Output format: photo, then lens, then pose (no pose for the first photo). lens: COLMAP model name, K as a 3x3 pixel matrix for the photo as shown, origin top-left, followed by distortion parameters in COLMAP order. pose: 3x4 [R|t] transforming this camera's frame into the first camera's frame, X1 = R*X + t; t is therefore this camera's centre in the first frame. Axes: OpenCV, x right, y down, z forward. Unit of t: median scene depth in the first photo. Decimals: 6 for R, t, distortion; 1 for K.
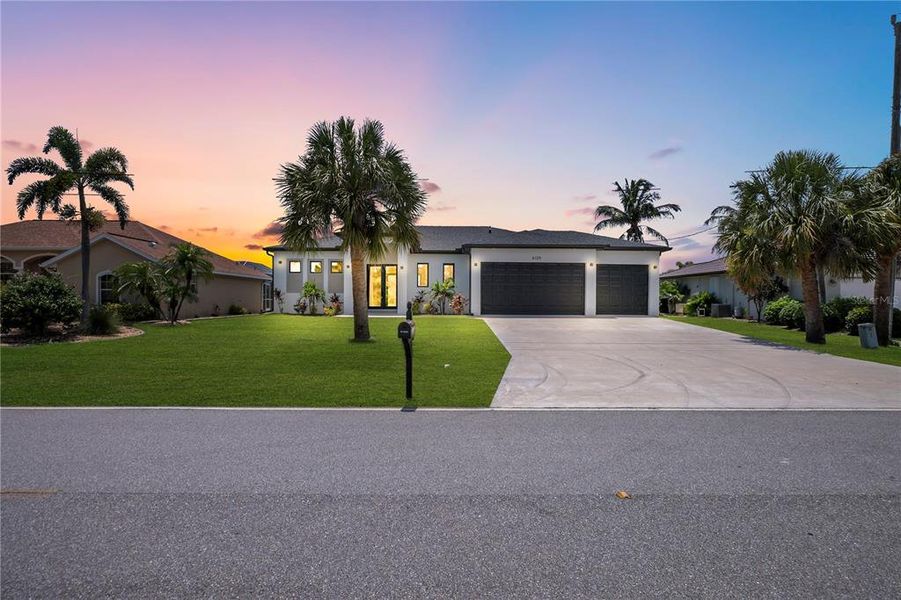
lens RADIAL K [[523.3, 0, 452.7], [0, 523.3, 302.2], [0, 0, 1]] dist [-0.019641, -0.000582]
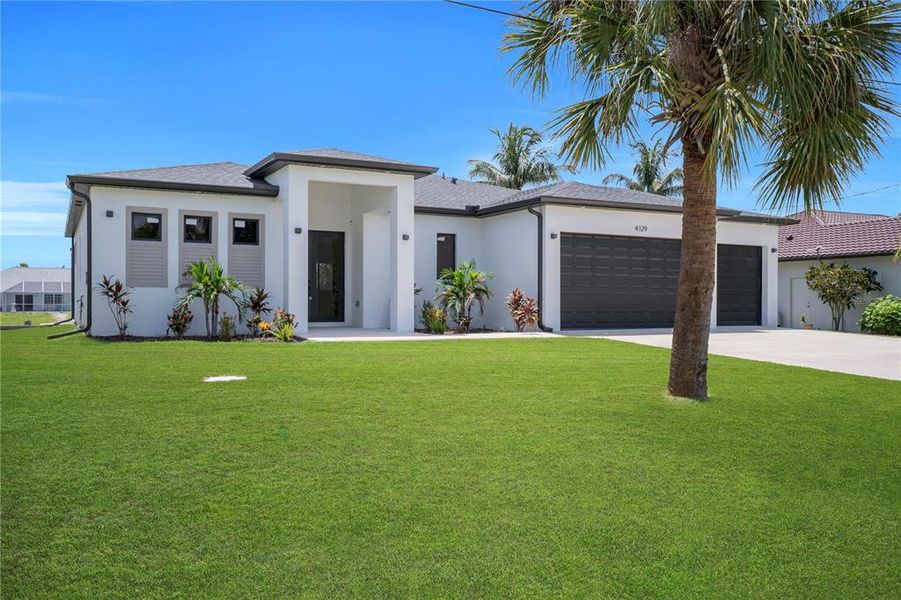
lens RADIAL K [[750.2, 0, 450.5], [0, 750.2, 300.0], [0, 0, 1]] dist [0.031404, 0.035472]
pose [[0.888490, -0.002133, 0.458892, -0.383530], [0.005338, 0.999970, -0.005688, -0.002977], [-0.458866, 0.007503, 0.888474, 0.356327]]
